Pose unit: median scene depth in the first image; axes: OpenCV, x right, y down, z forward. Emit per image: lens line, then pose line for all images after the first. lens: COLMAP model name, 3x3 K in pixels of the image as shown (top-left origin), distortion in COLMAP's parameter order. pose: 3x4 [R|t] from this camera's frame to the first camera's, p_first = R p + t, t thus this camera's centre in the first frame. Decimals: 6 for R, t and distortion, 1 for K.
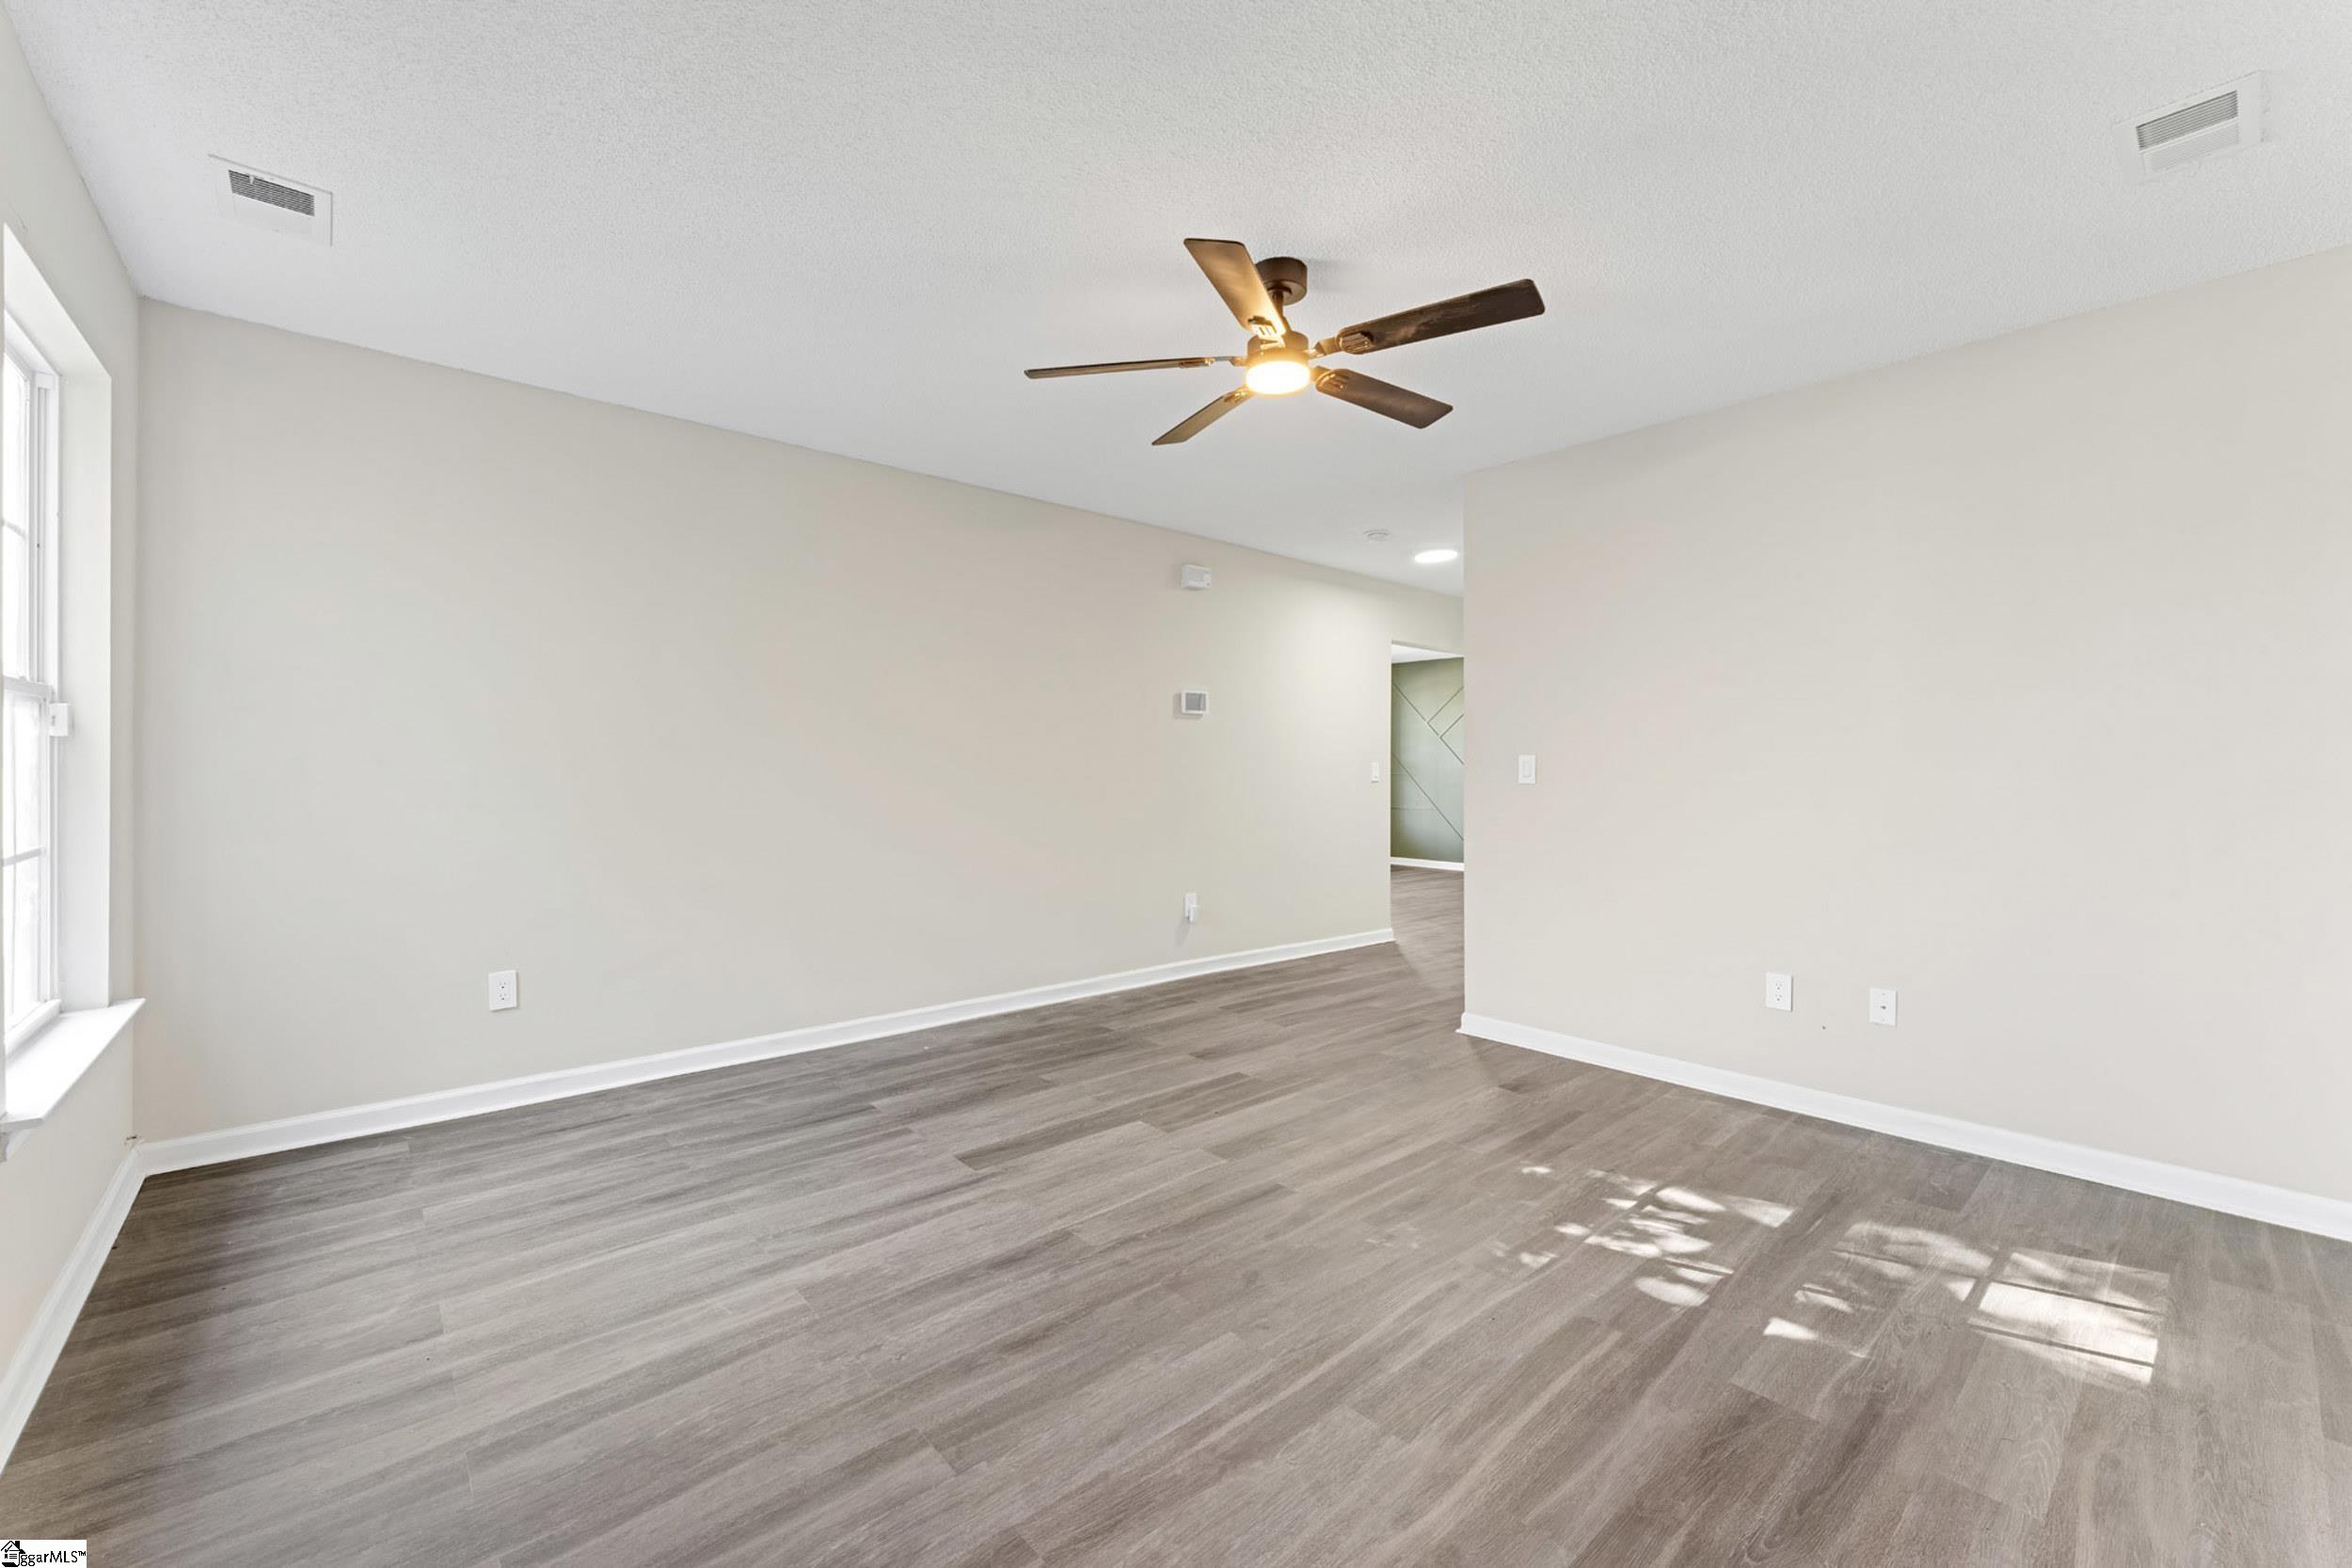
lens RADIAL K [[941.5, 0, 1179.8], [0, 941.5, 771.8], [0, 0, 1]] dist [-0.002228, -0.000189]
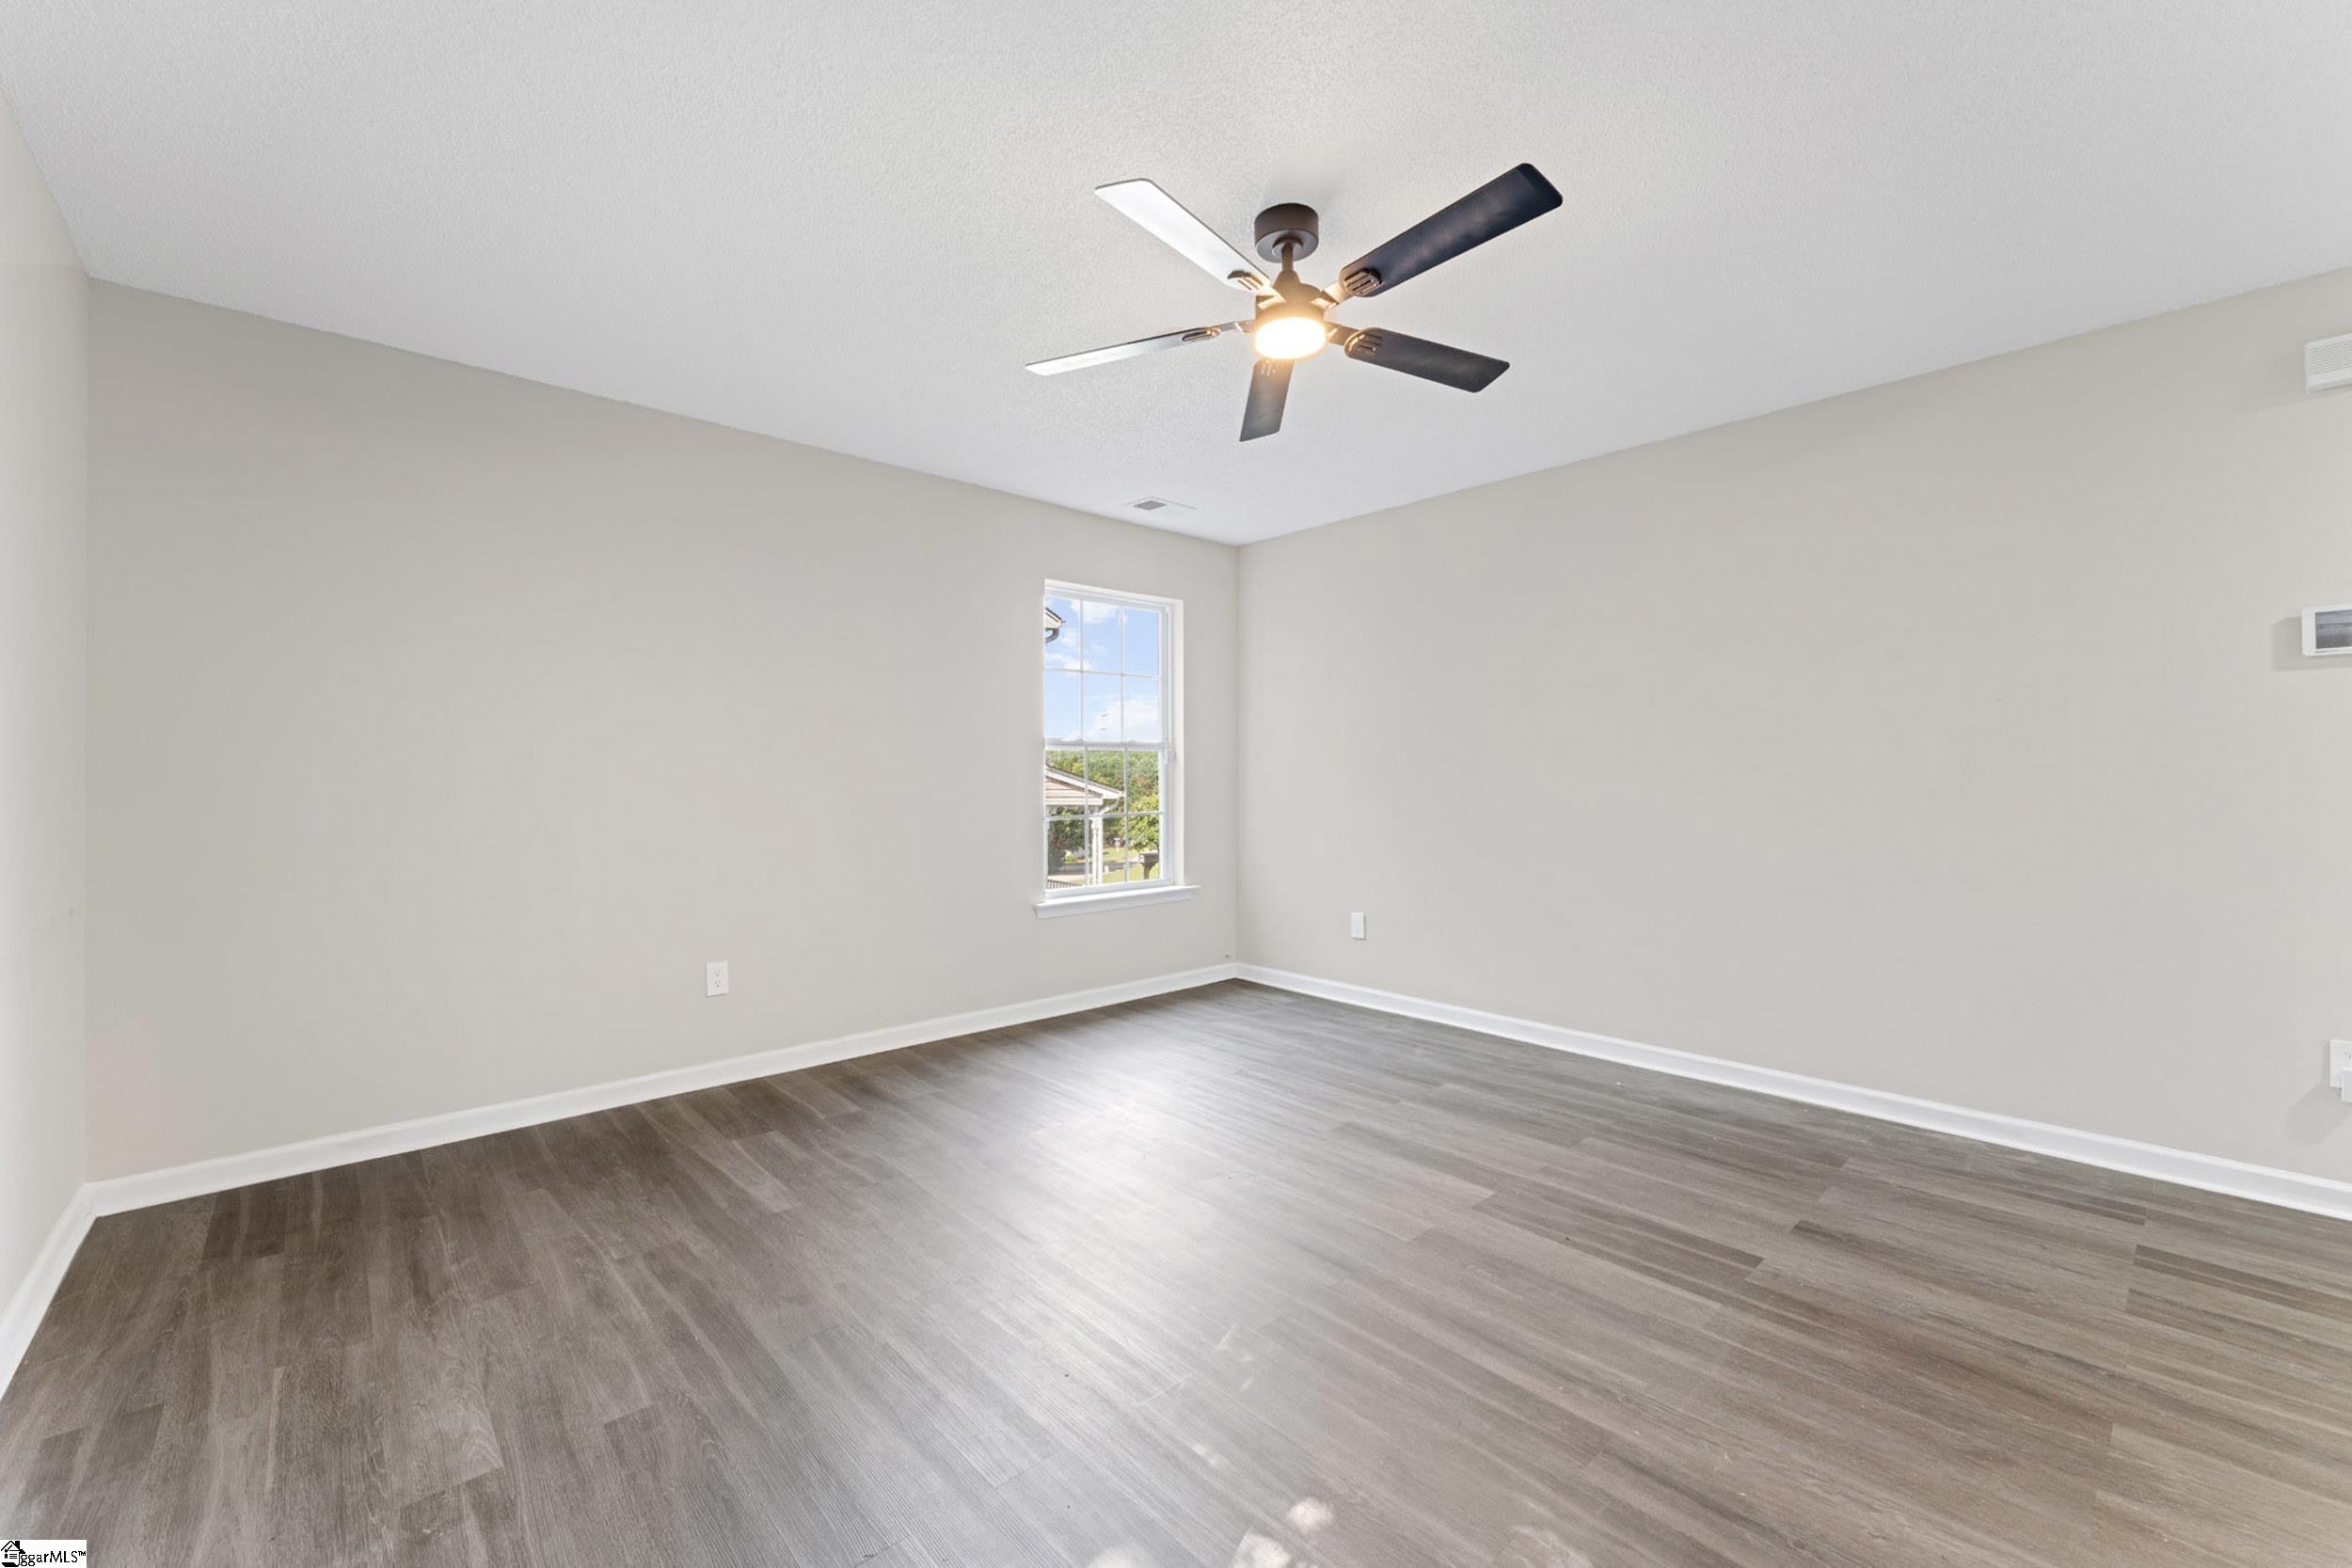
lens RADIAL K [[941.5, 0, 1164.2], [0, 941.5, 783.3], [0, 0, 1]] dist [-0.002228, -0.000189]
pose [[0.011499, 0.001802, -0.999932, 0.712436], [-0.000879, 0.999998, 0.001792, 0.002412], [0.999933, 0.000858, 0.011501, 0.619166]]
